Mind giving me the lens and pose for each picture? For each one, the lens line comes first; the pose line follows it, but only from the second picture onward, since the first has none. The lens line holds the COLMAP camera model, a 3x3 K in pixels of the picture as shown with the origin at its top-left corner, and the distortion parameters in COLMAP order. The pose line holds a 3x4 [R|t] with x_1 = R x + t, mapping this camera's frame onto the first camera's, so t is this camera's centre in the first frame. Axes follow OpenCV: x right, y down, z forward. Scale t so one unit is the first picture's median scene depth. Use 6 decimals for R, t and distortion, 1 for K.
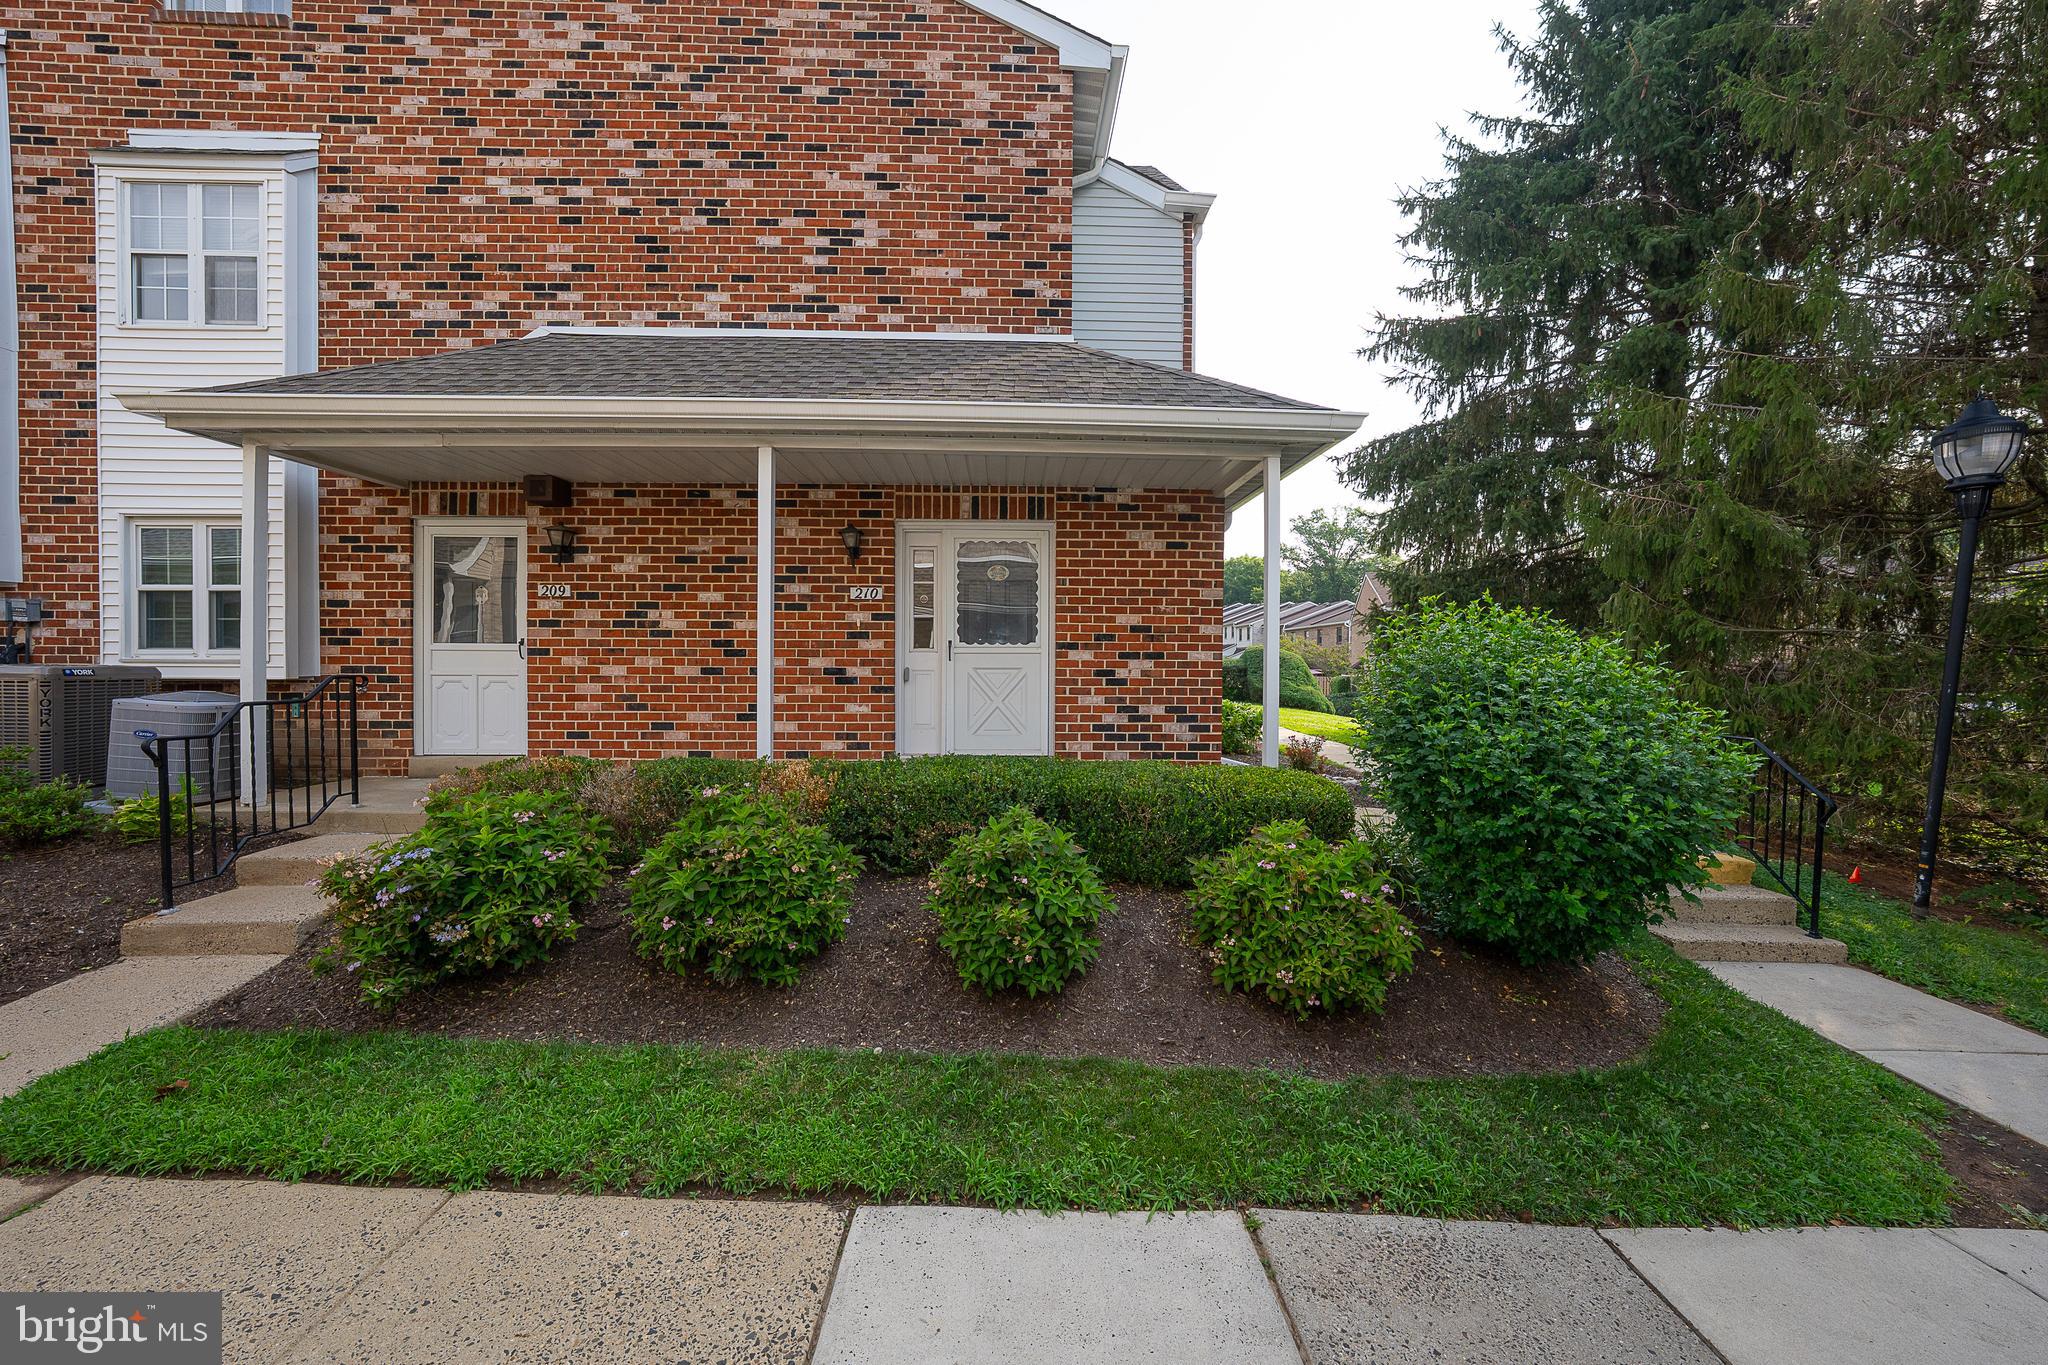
lens RADIAL K [[703.6, 0, 1029.8], [0, 703.6, 681.1], [0, 0, 1]] dist [-0.025411, 0.004968]
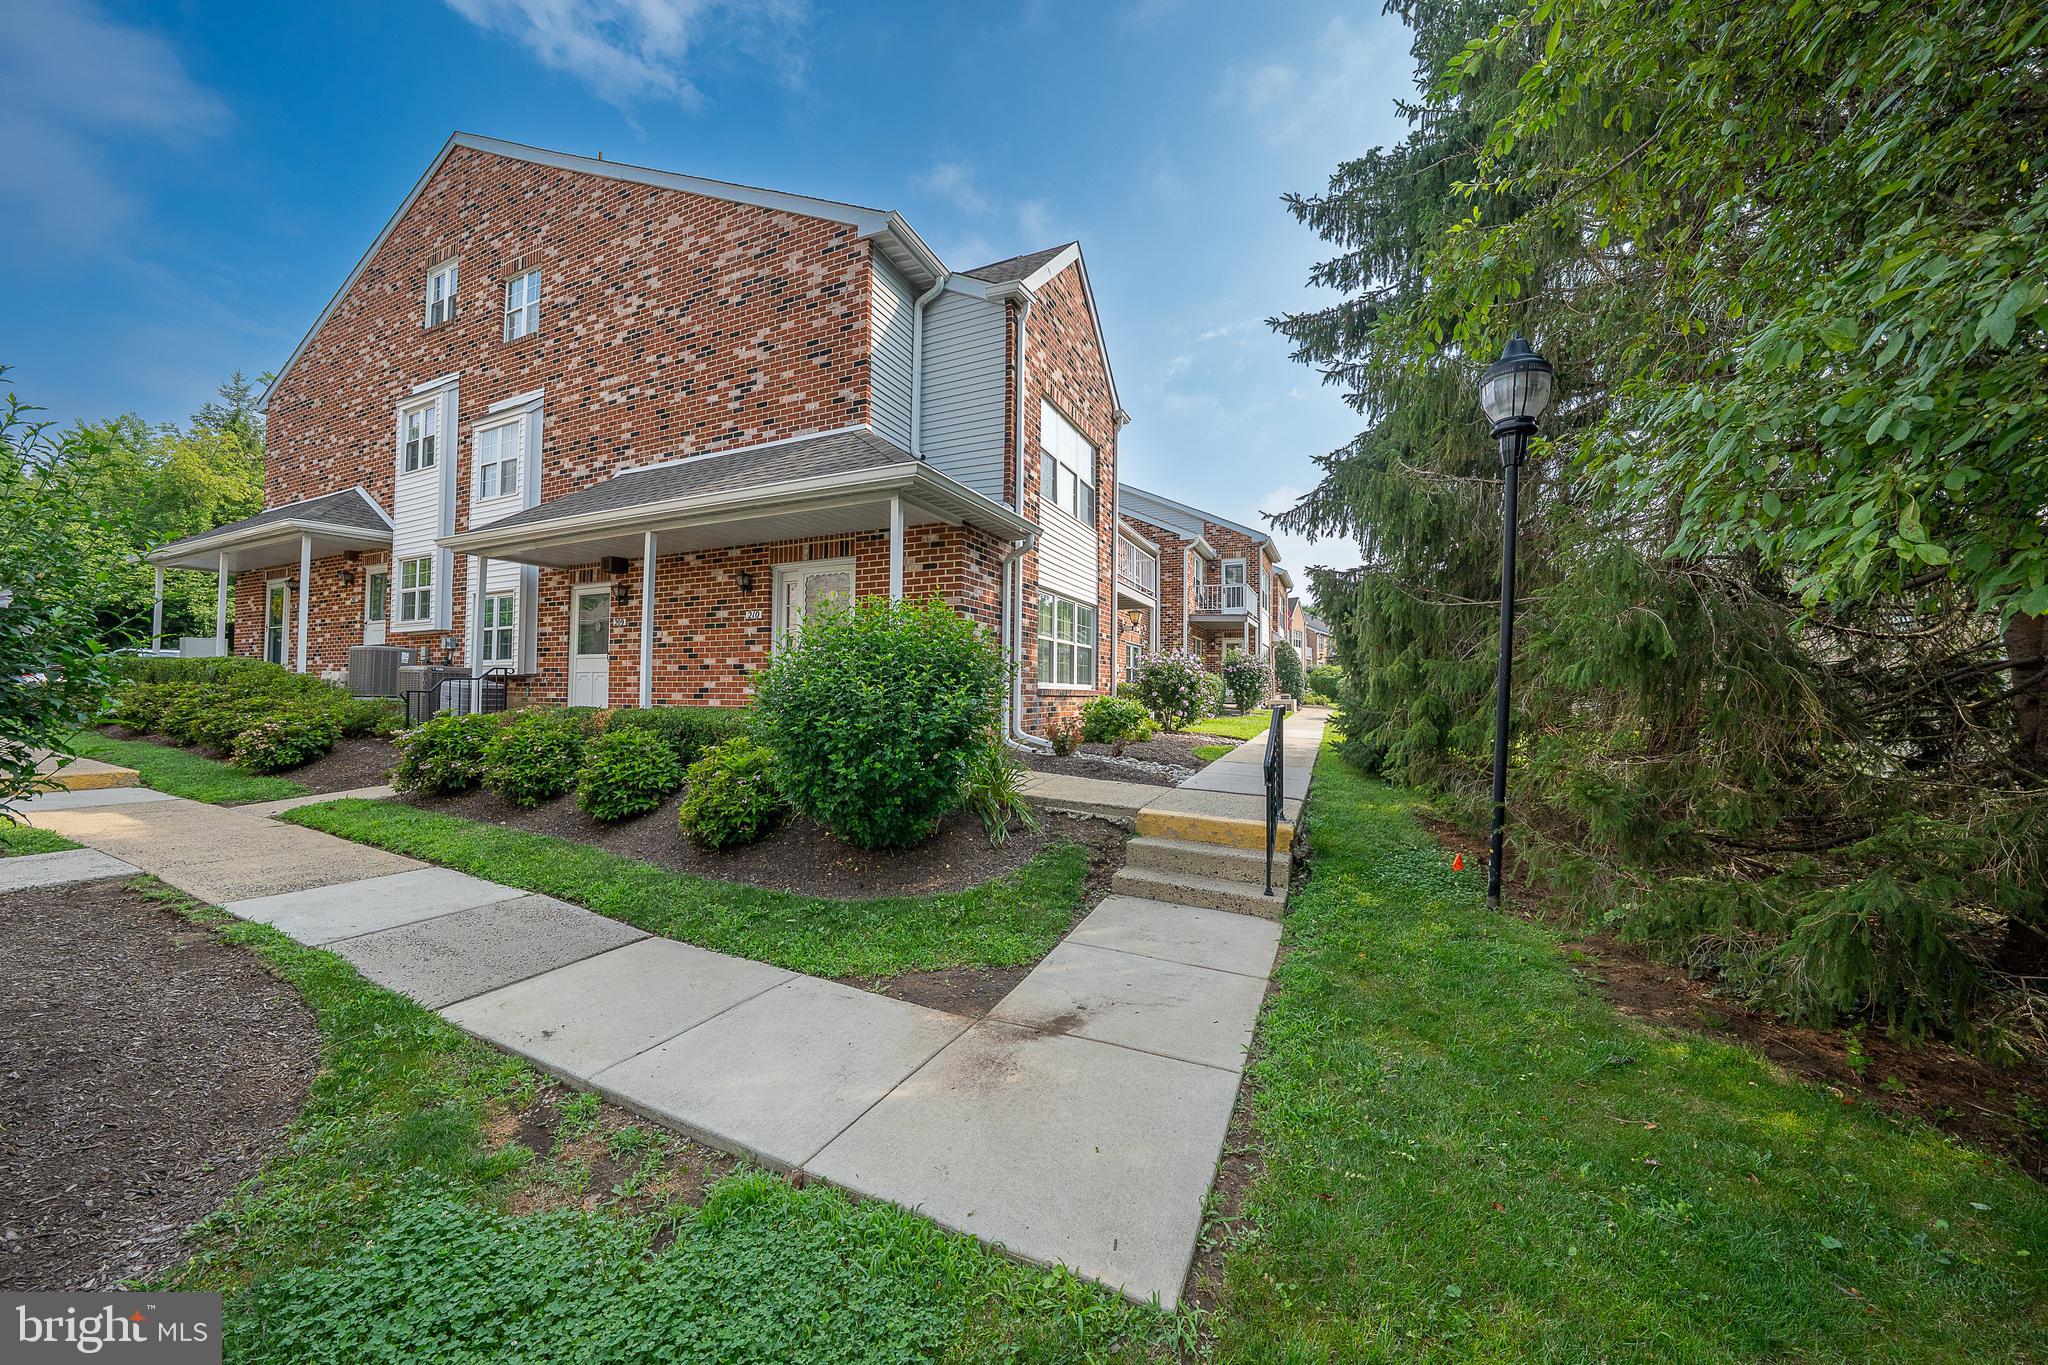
lens RADIAL K [[703.6, 0, 1030.0], [0, 703.6, 686.0], [0, 0, 1]] dist [-0.025411, 0.004968]
pose [[0.895764, -0.005790, -0.444493, 0.991548], [-0.013319, 0.999117, -0.039856, 0.082710], [0.444331, 0.041622, 0.894895, -0.085358]]
